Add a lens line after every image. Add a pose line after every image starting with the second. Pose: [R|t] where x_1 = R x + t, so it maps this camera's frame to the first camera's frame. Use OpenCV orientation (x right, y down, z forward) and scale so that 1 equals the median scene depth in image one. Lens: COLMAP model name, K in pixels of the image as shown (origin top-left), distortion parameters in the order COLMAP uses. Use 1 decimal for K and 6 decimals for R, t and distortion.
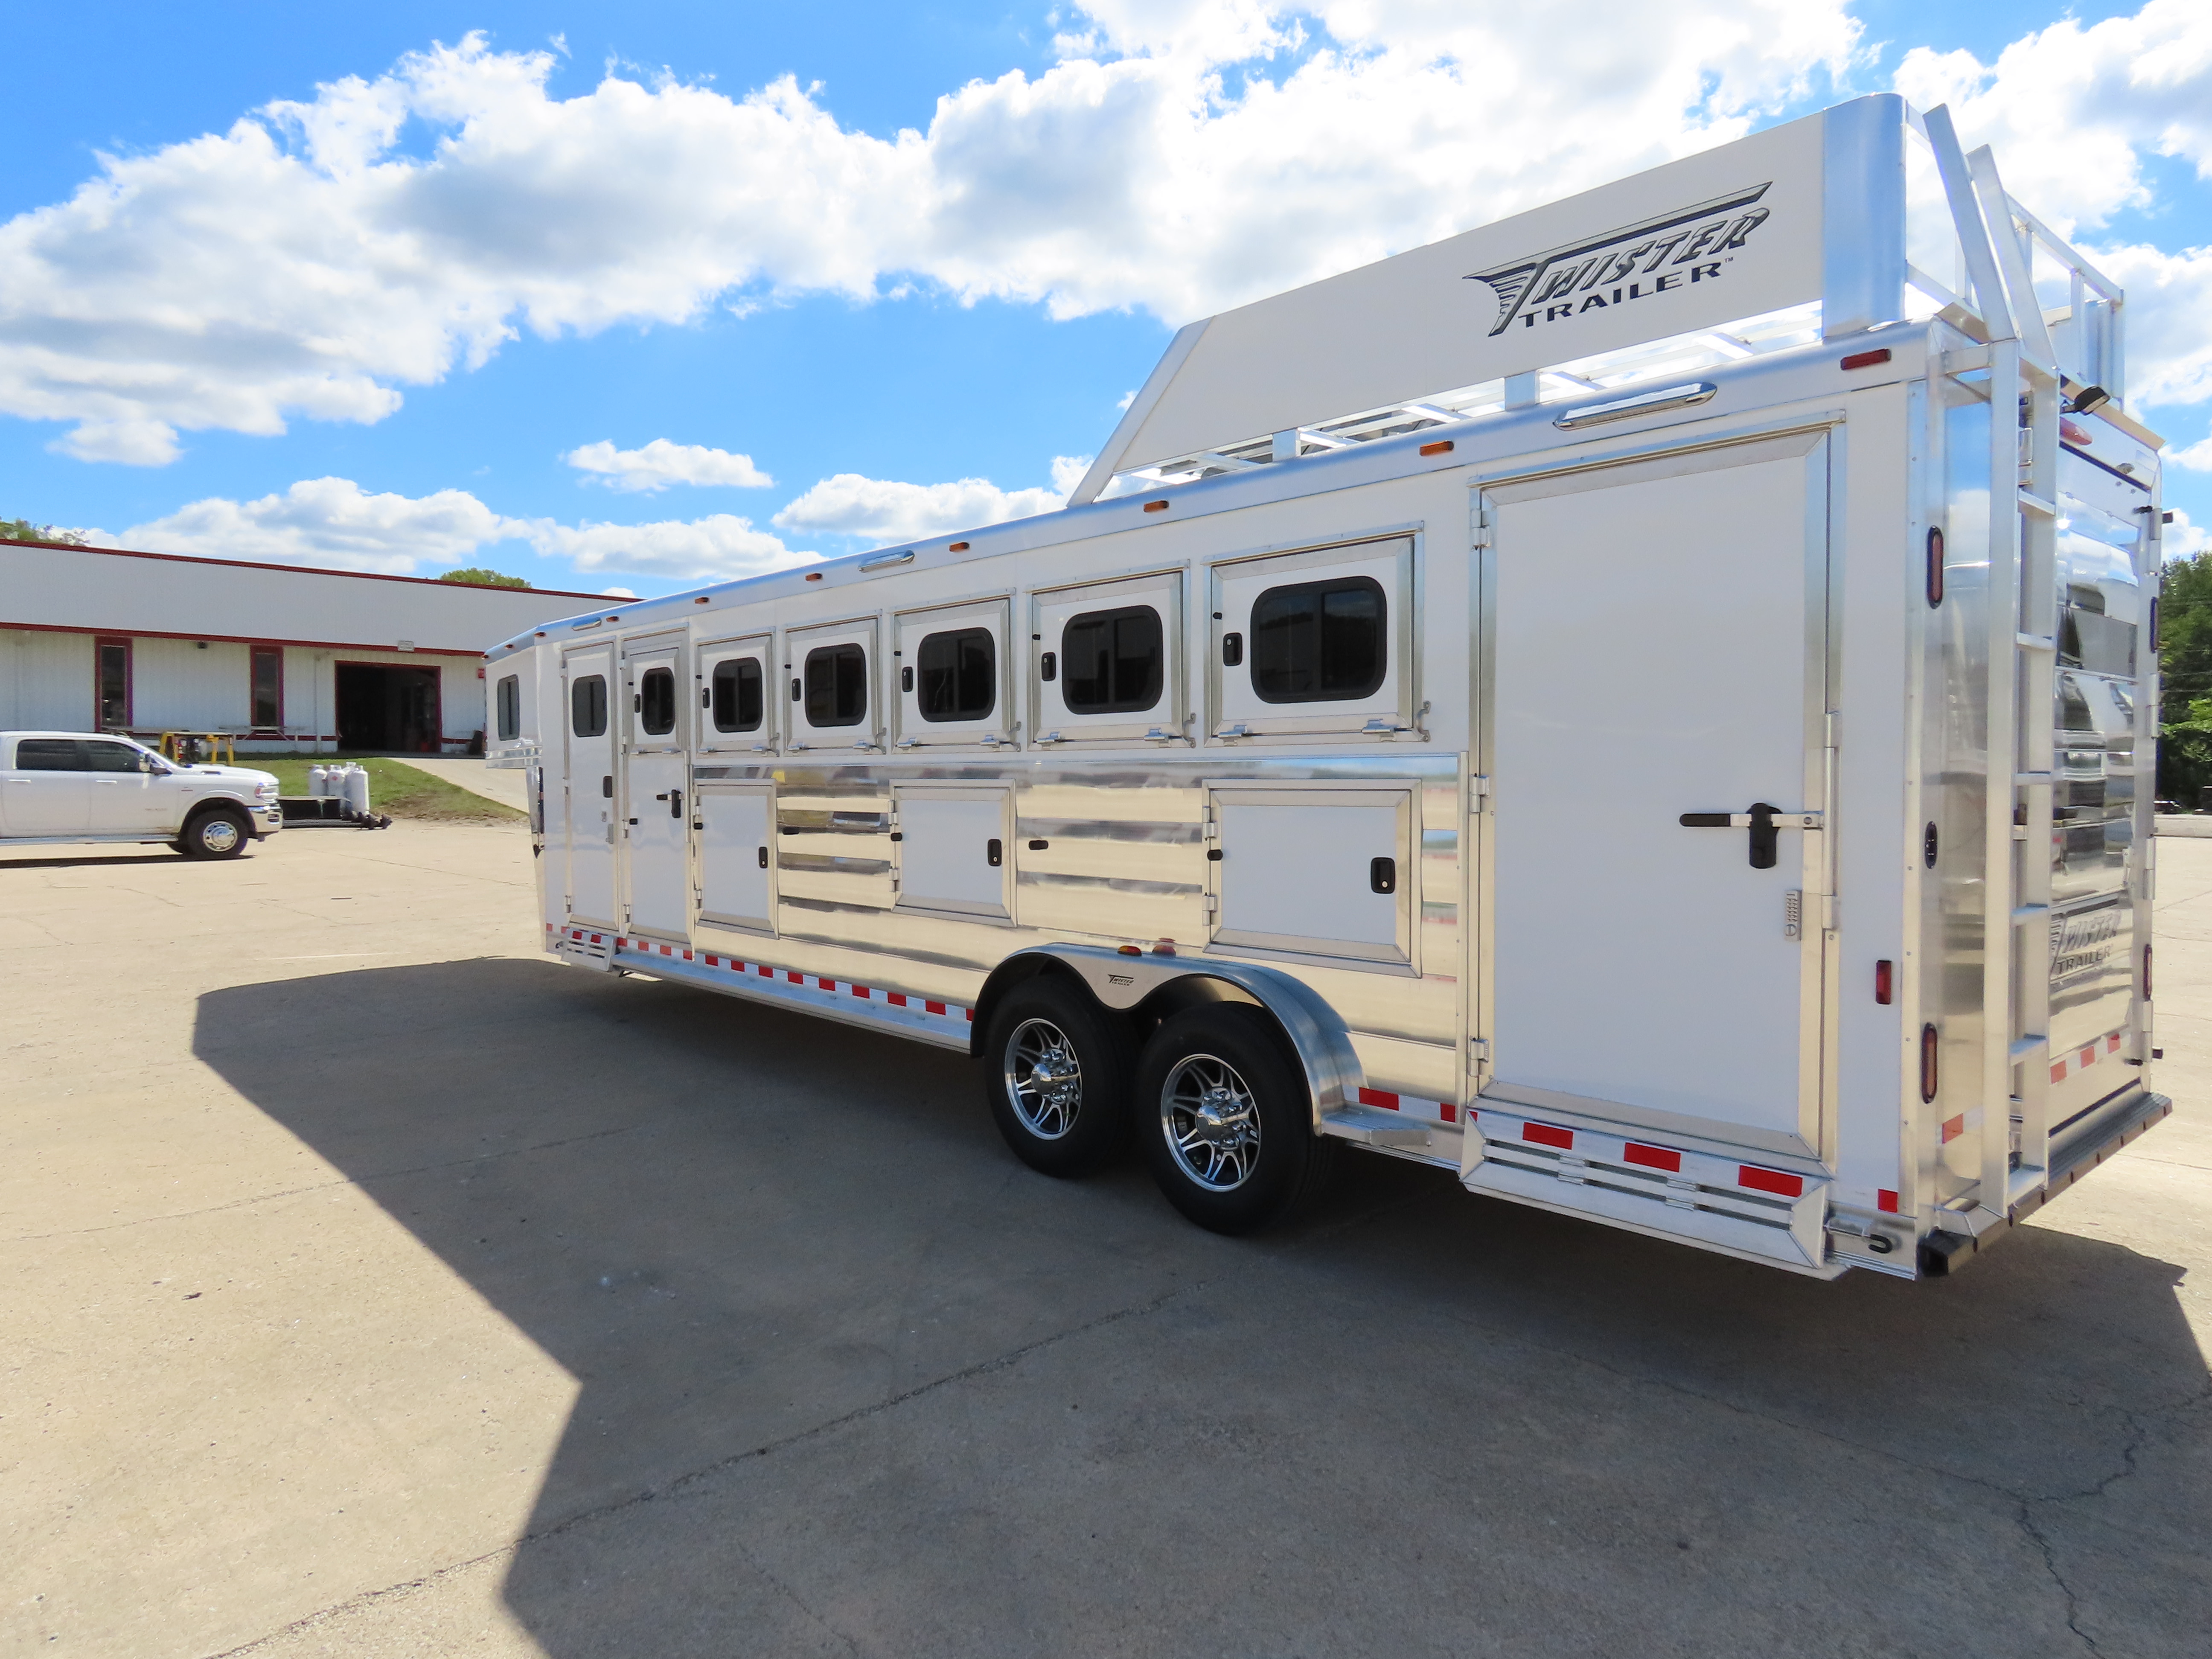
lens RADIAL K [[1418.6, 0, 1144.8], [0, 1418.6, 840.8], [0, 0, 1]] dist [-0.003061, -0.004240]
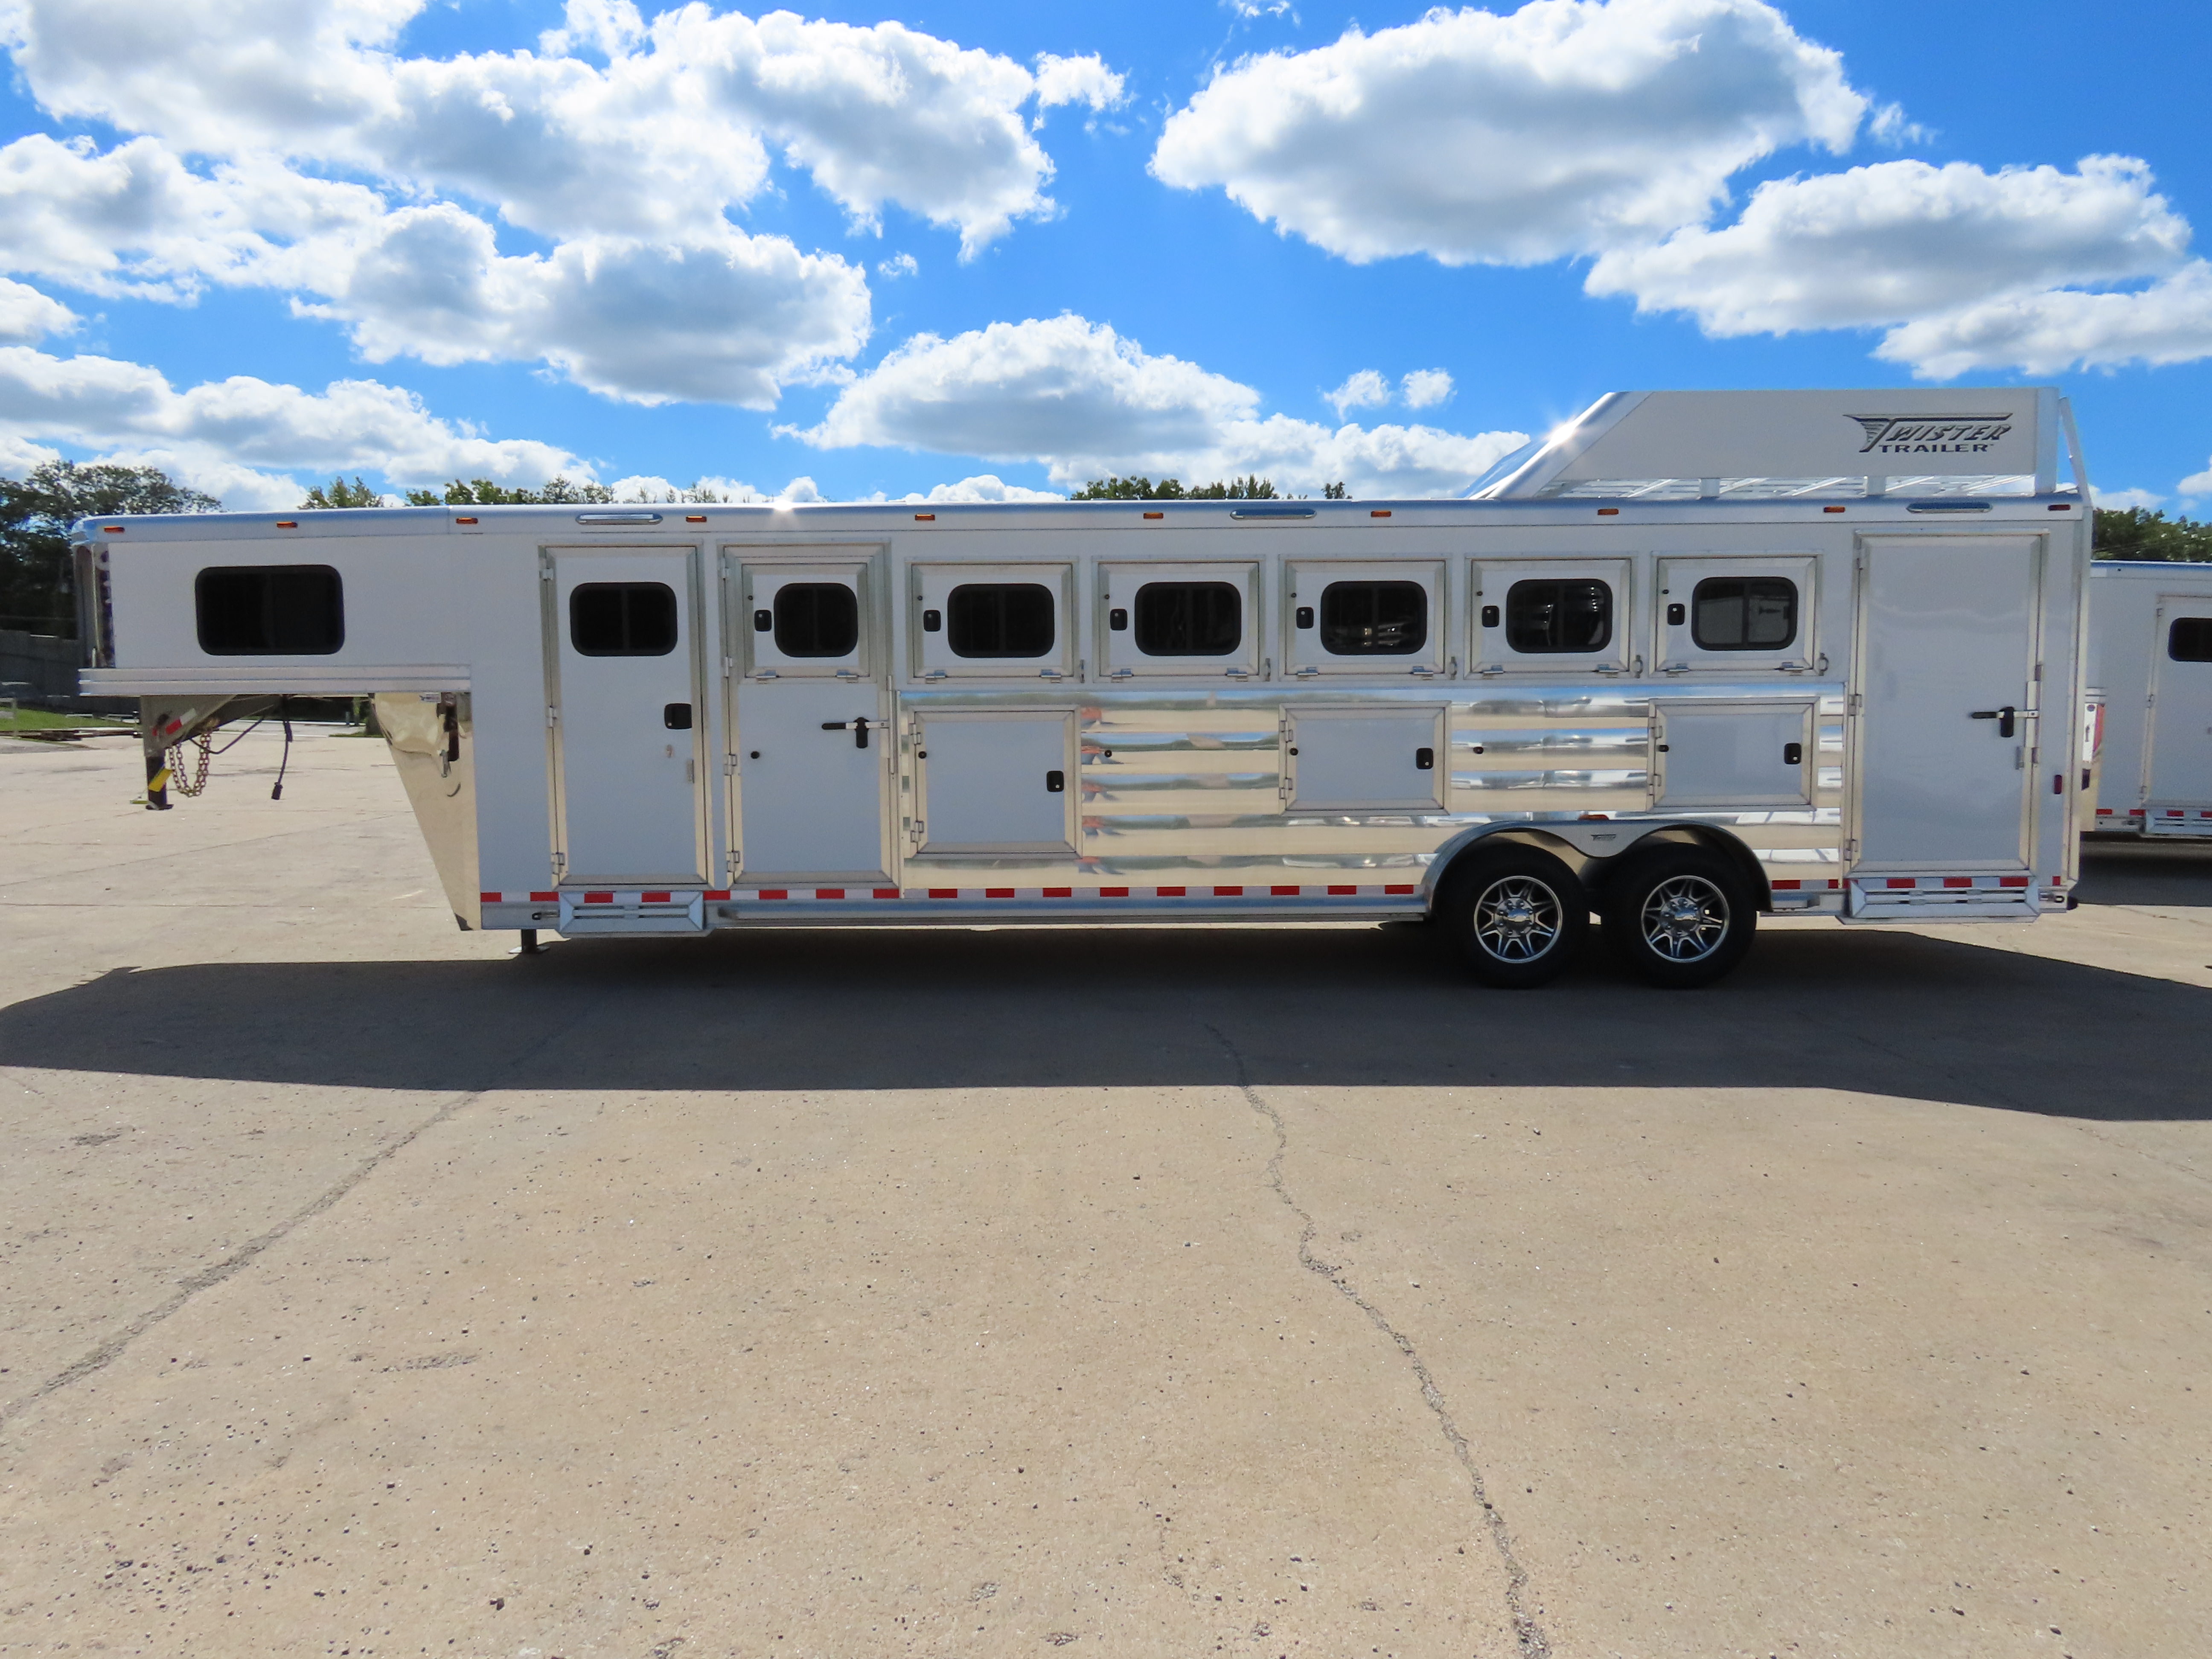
lens RADIAL K [[1523.7, 0, 1106.0], [0, 1523.7, 829.5], [0, 0, 1]] dist [0.000592, -0.001355]
pose [[0.662468, -0.062229, 0.746501, -1.347125], [0.042127, 0.998061, 0.045815, -0.002412], [-0.747905, 0.001097, 0.663805, 0.305217]]
